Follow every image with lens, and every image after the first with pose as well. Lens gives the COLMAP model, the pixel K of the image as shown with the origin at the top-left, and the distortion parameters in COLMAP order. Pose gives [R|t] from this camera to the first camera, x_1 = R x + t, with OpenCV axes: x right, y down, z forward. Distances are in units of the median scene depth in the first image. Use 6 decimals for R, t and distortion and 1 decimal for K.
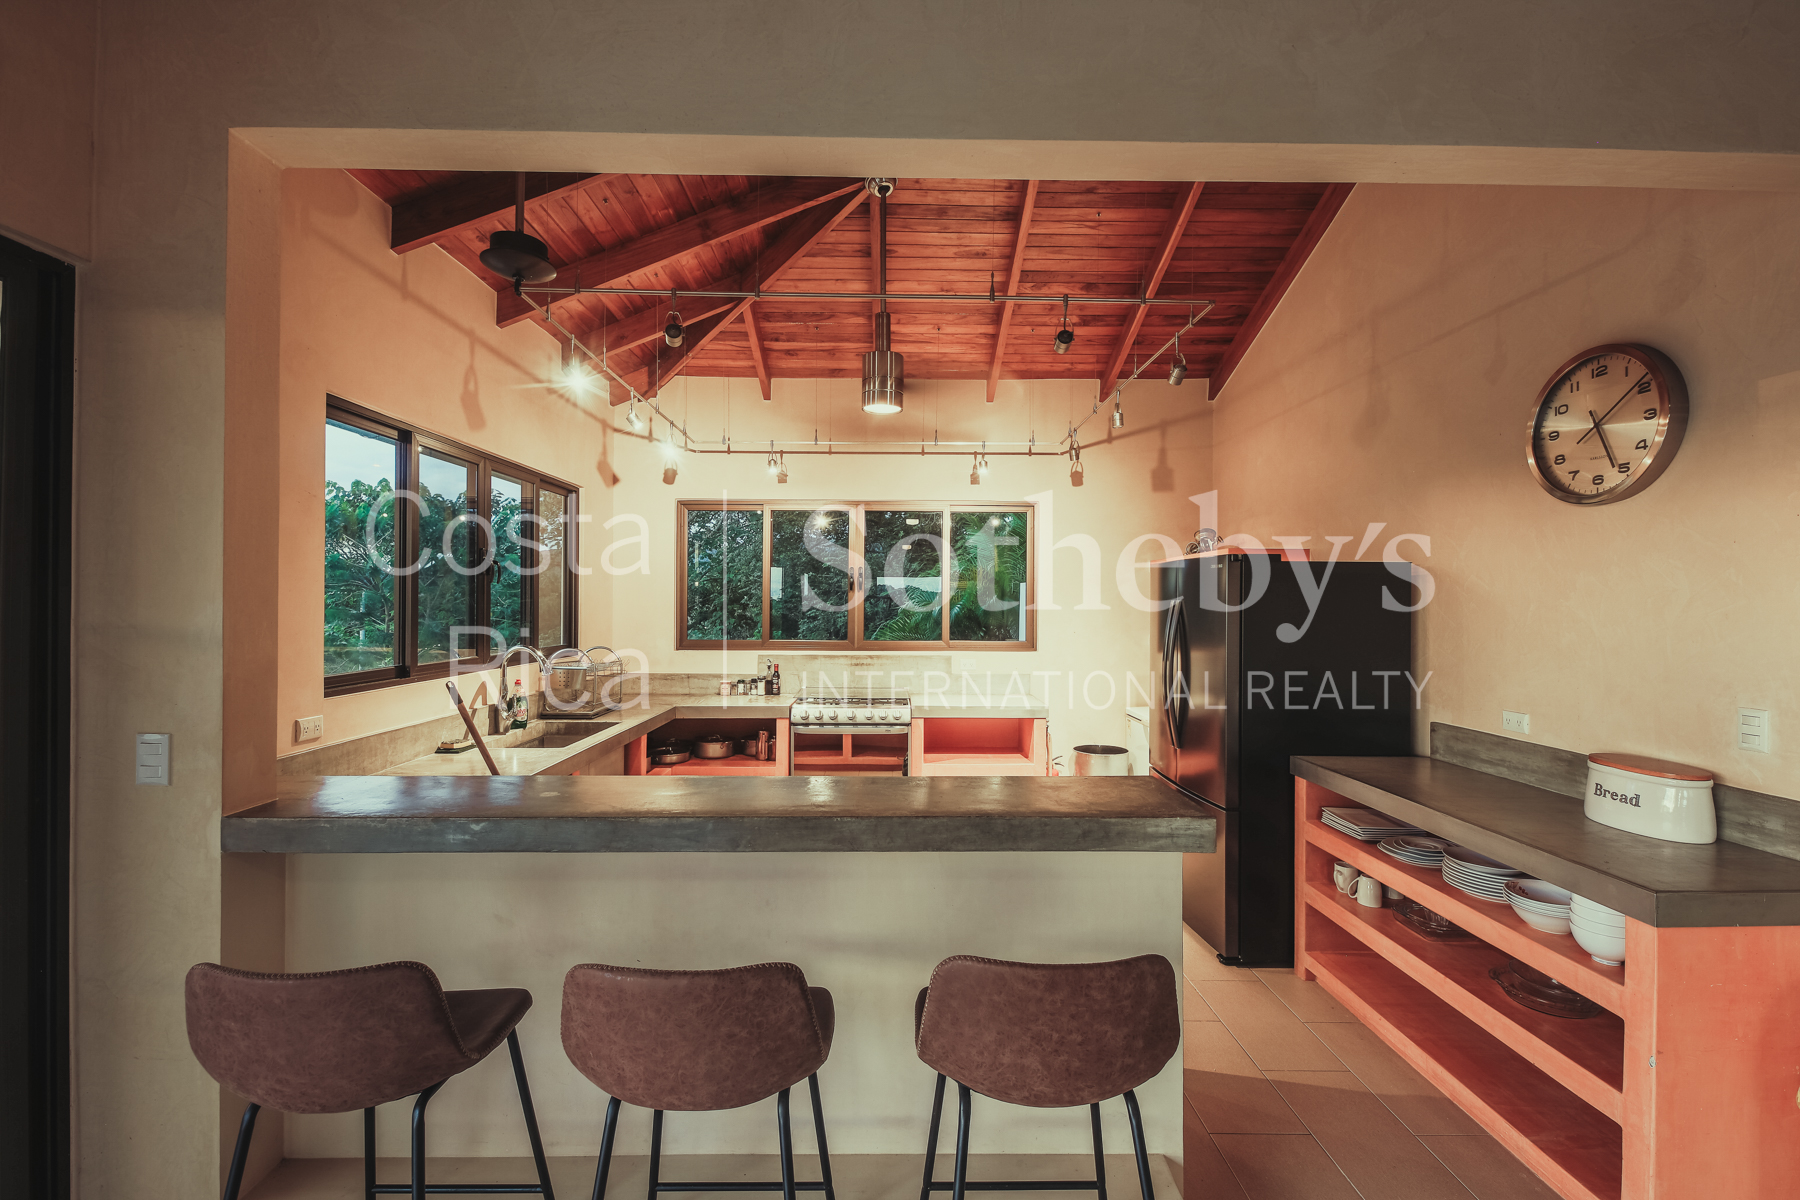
lens RADIAL K [[766.9, 0, 901.7], [0, 766.9, 601.3], [0, 0, 1]] dist [0.008612, -0.003497]
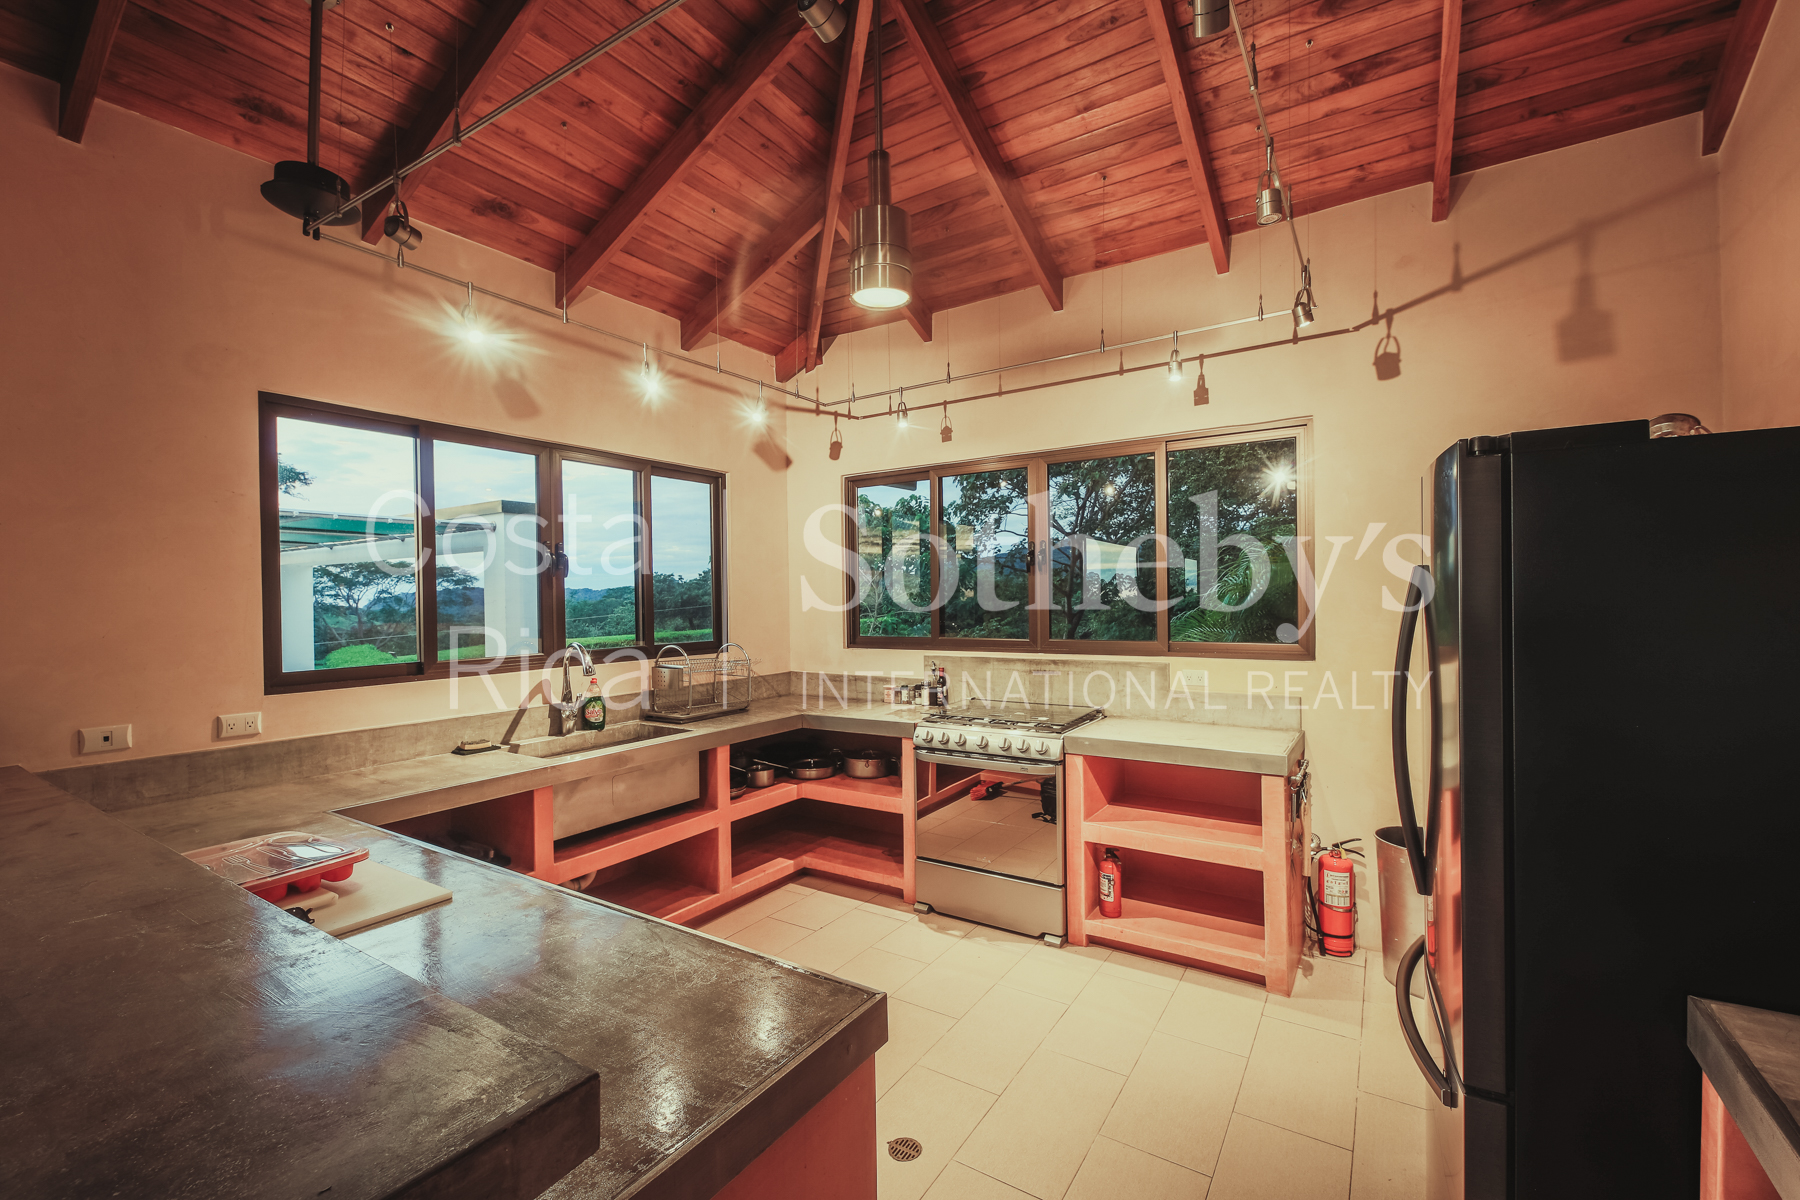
lens RADIAL K [[766.9, 0, 901.4], [0, 766.9, 603.5], [0, 0, 1]] dist [0.008612, -0.003497]
pose [[0.828758, -0.014886, -0.559408, 0.258270], [0.021702, 0.999749, 0.005549, 0.009419], [0.559186, -0.016739, 0.828874, 0.322182]]
